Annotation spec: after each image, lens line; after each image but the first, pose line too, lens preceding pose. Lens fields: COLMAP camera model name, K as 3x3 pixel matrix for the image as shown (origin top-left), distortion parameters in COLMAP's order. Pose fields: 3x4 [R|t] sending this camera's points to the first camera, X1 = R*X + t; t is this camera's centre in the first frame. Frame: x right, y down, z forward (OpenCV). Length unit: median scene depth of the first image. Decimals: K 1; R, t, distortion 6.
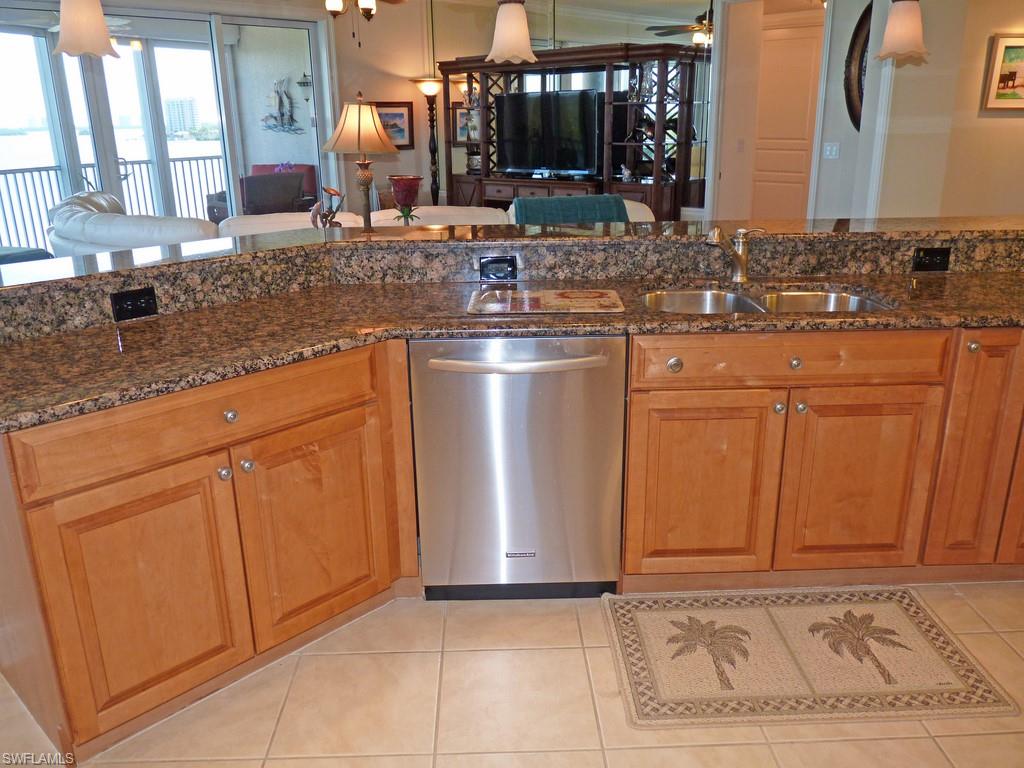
lens RADIAL K [[820.8, 0, 511.9], [0, 820.8, 383.3], [0, 0, 1]] dist [-0.024402, 0.034709]
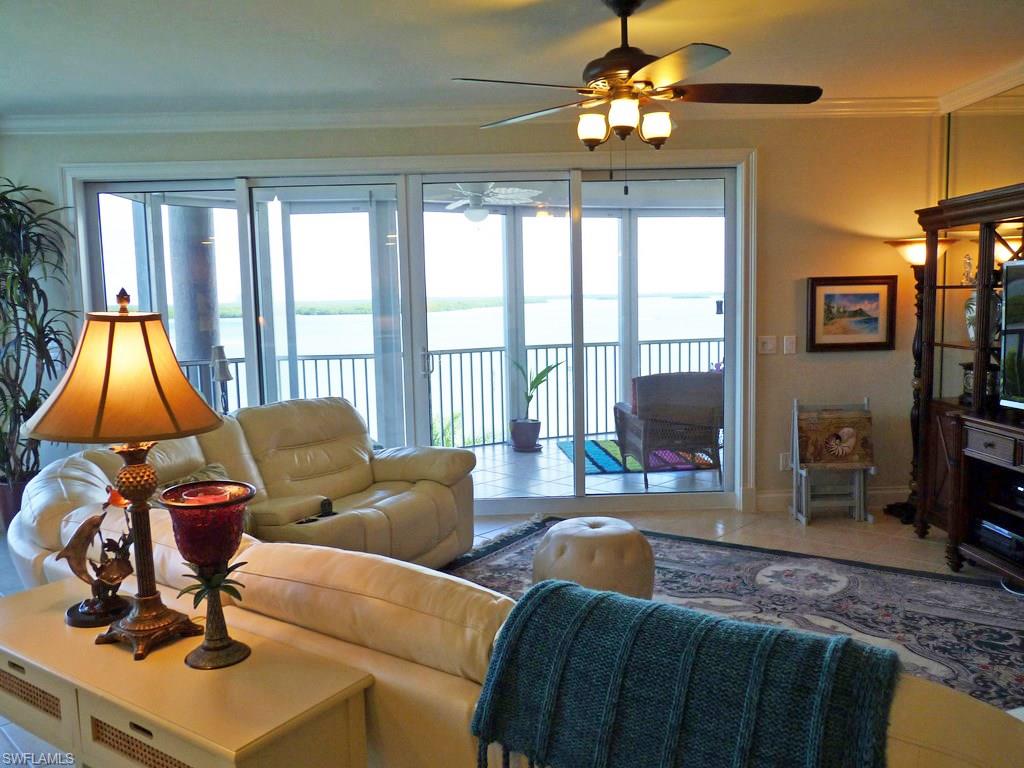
lens RADIAL K [[820.8, 0, 516.6], [0, 820.8, 384.9], [0, 0, 1]] dist [-0.024402, 0.034709]
pose [[0.659273, 0.083008, -0.747307, 0.159555], [-0.233227, 0.967442, -0.098293, -0.139317], [0.714817, 0.239094, 0.657168, 0.416603]]
